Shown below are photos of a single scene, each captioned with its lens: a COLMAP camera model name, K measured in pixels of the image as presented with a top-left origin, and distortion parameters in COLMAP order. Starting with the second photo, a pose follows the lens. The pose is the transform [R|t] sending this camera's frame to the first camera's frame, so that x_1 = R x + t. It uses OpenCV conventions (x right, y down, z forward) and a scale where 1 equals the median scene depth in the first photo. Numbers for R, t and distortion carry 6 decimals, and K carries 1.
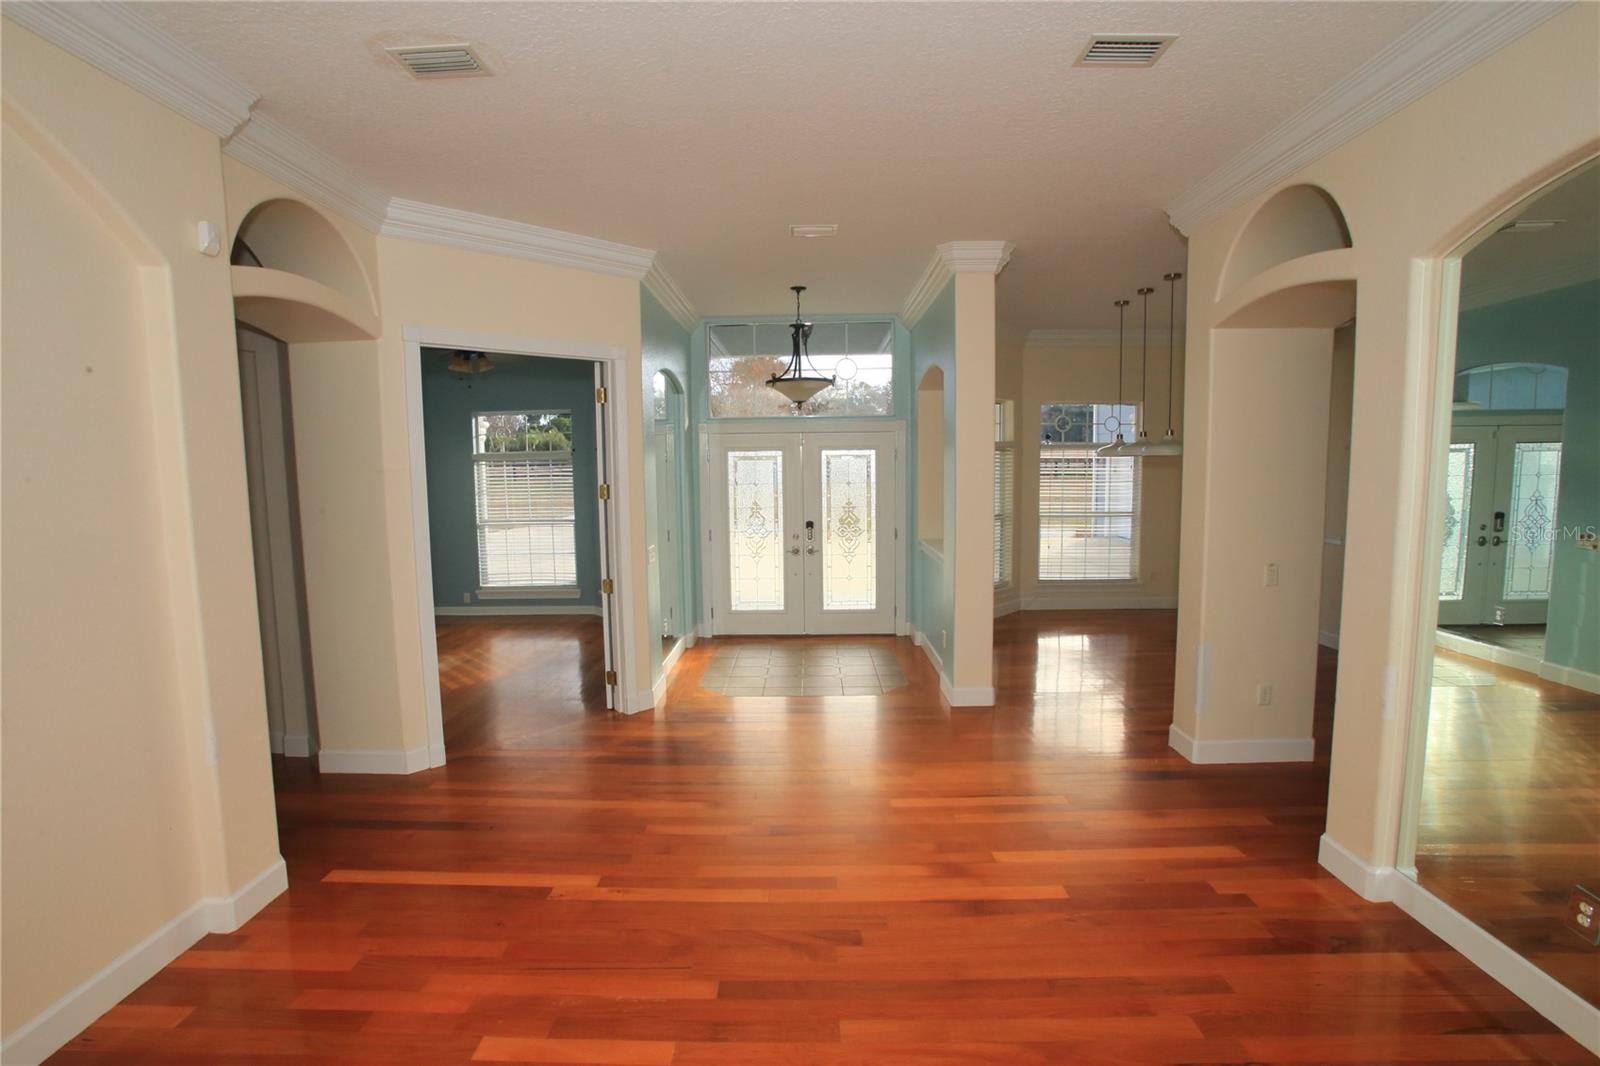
lens RADIAL K [[730.4, 0, 790.5], [0, 730.4, 534.0], [0, 0, 1]] dist [-0.078860, 0.032882]
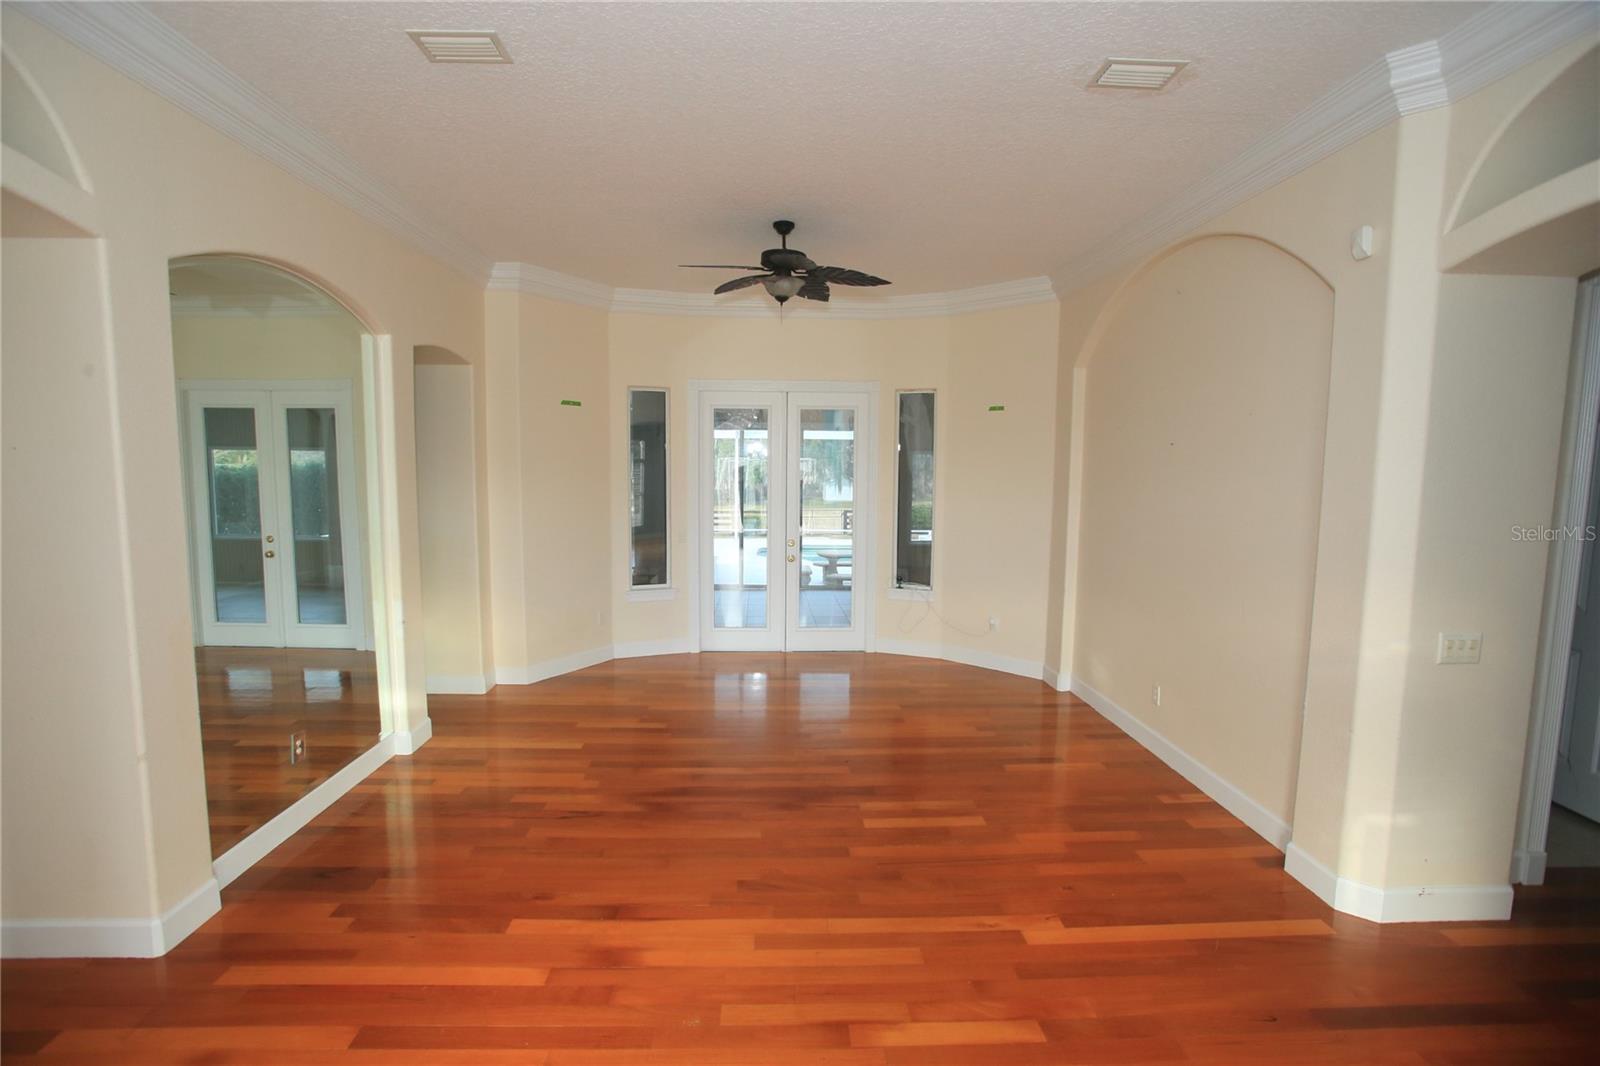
lens RADIAL K [[730.4, 0, 790.5], [0, 730.4, 534.0], [0, 0, 1]] dist [-0.078860, 0.032882]
pose [[-0.998532, 0.012053, -0.052809, 0.025600], [0.001626, 0.981159, 0.193197, -0.073855], [0.054143, 0.192828, -0.979738, 0.760319]]
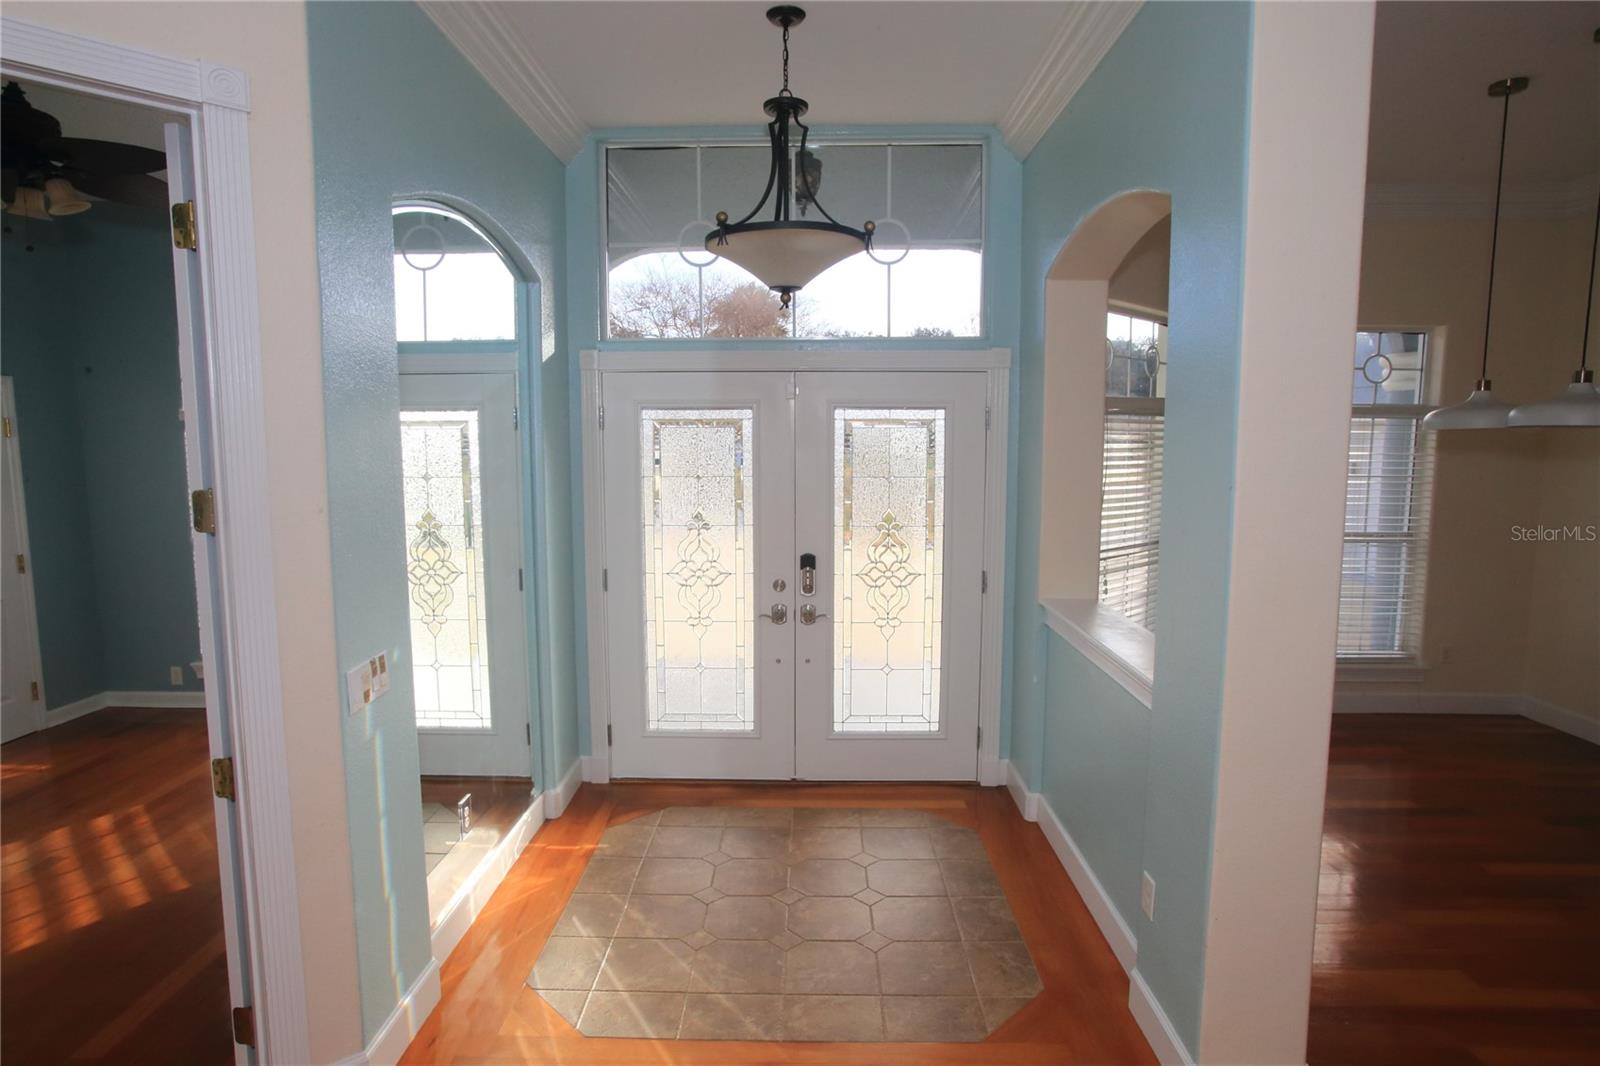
lens RADIAL K [[889.2, 0, 793.1], [0, 889.2, 532.9], [0, 0, 1]] dist [-0.102524, 0.090318]
pose [[0.999908, 0.012746, 0.004661, 0.014372], [-0.012792, 0.999869, 0.009900, -0.039733], [-0.004534, -0.009959, 0.999940, 0.433458]]
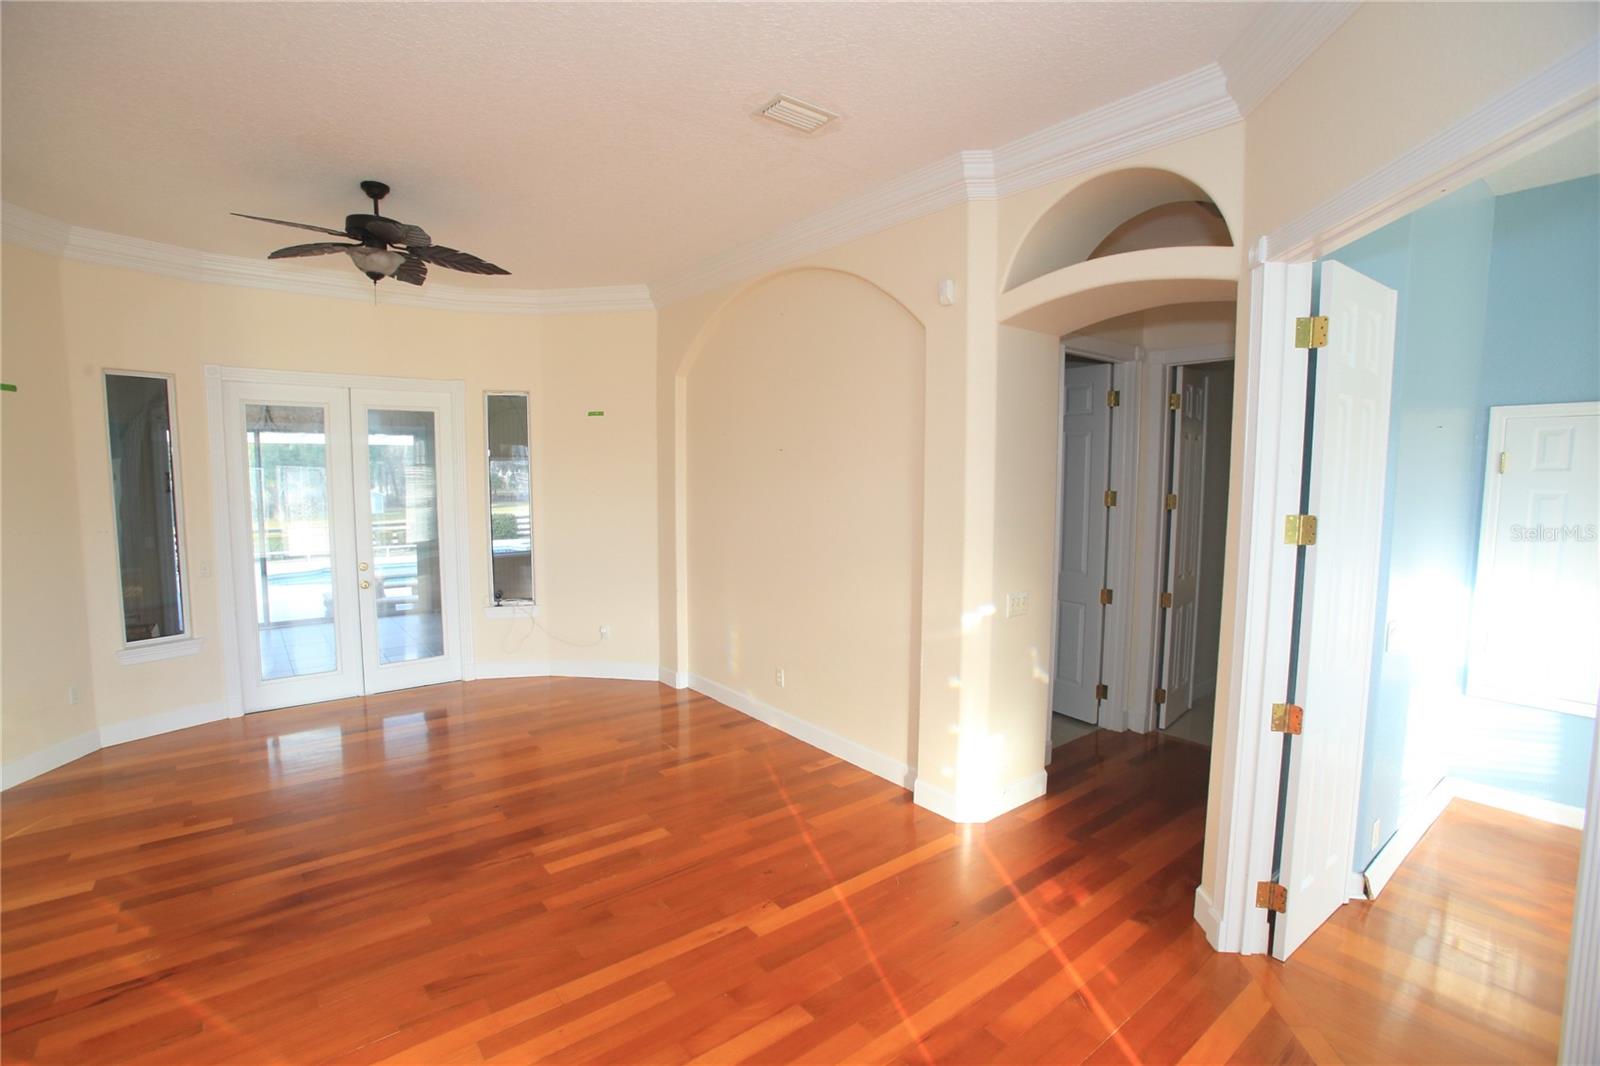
lens RADIAL K [[735.0, 0, 782.2], [0, 735.0, 531.4], [0, 0, 1]] dist [-0.065790, 0.025131]
pose [[-0.783906, 0.064815, -0.617488, 0.100995], [-0.049902, 0.984741, 0.166716, -0.071368], [0.618871, 0.161503, -0.768710, 0.715116]]
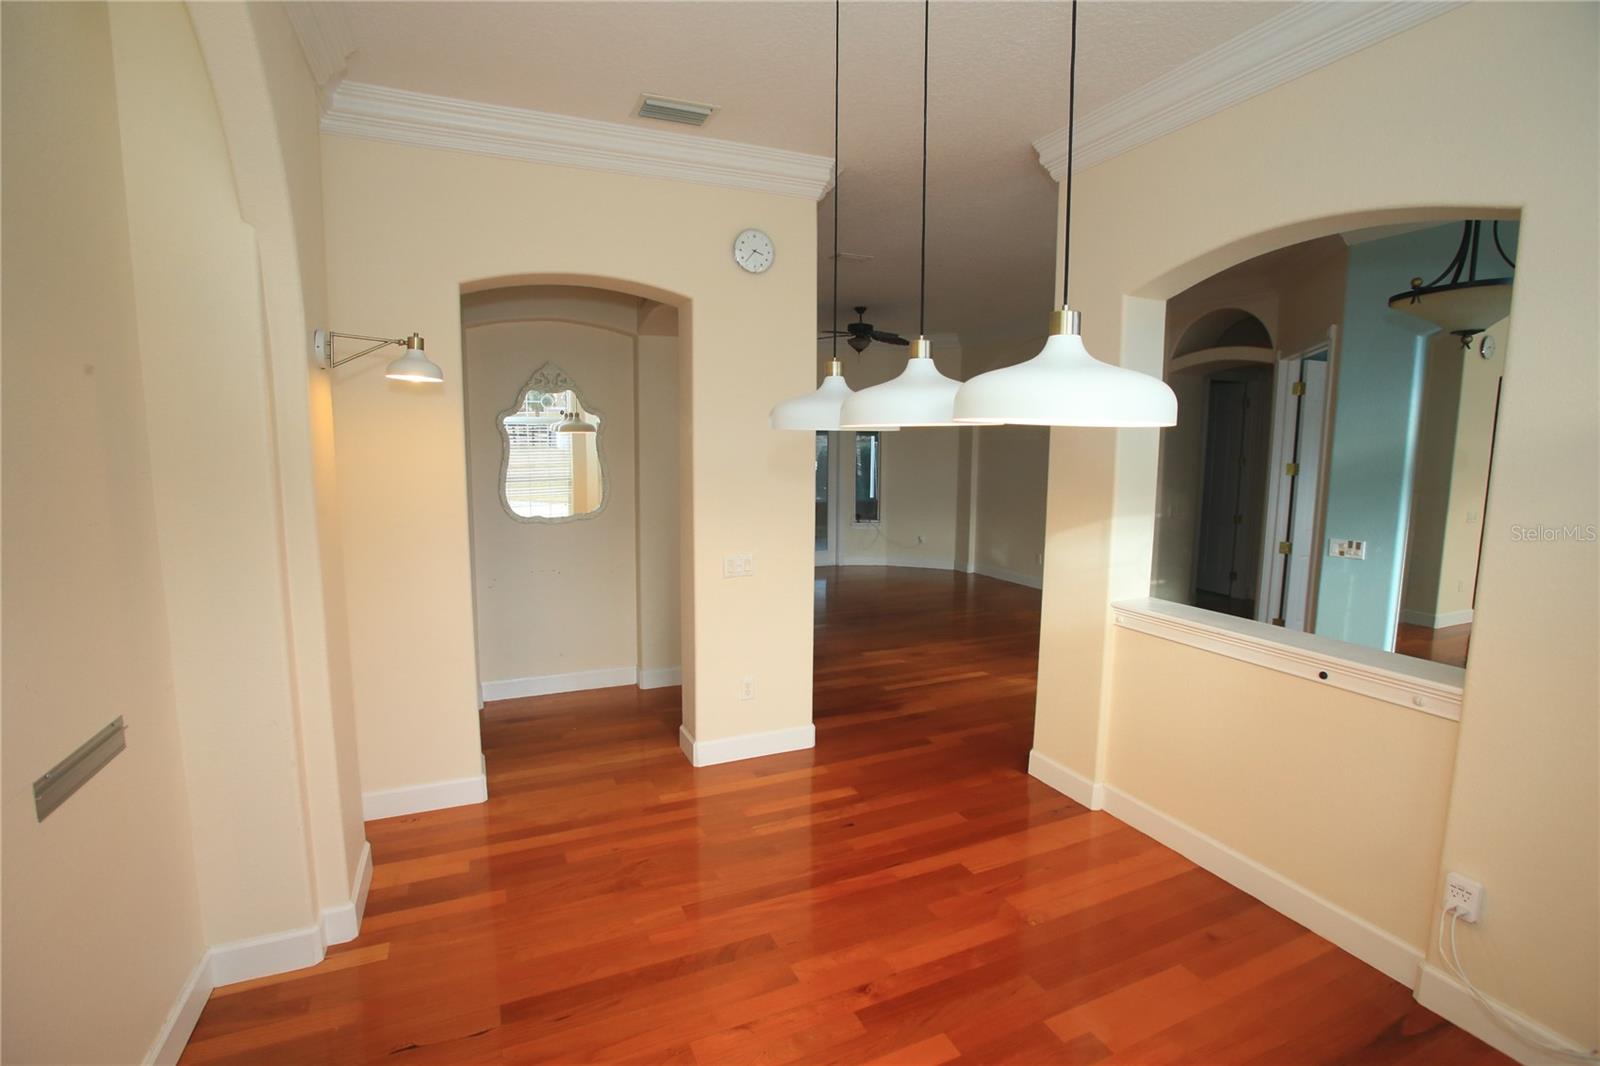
lens RADIAL K [[730.4, 0, 790.5], [0, 730.4, 534.0], [0, 0, 1]] dist [-0.078860, 0.032882]
pose [[-0.906654, 0.061490, -0.417369, 0.592428], [-0.032145, 0.976375, 0.213677, -0.112953], [0.420648, 0.207148, -0.883258, 1.116214]]
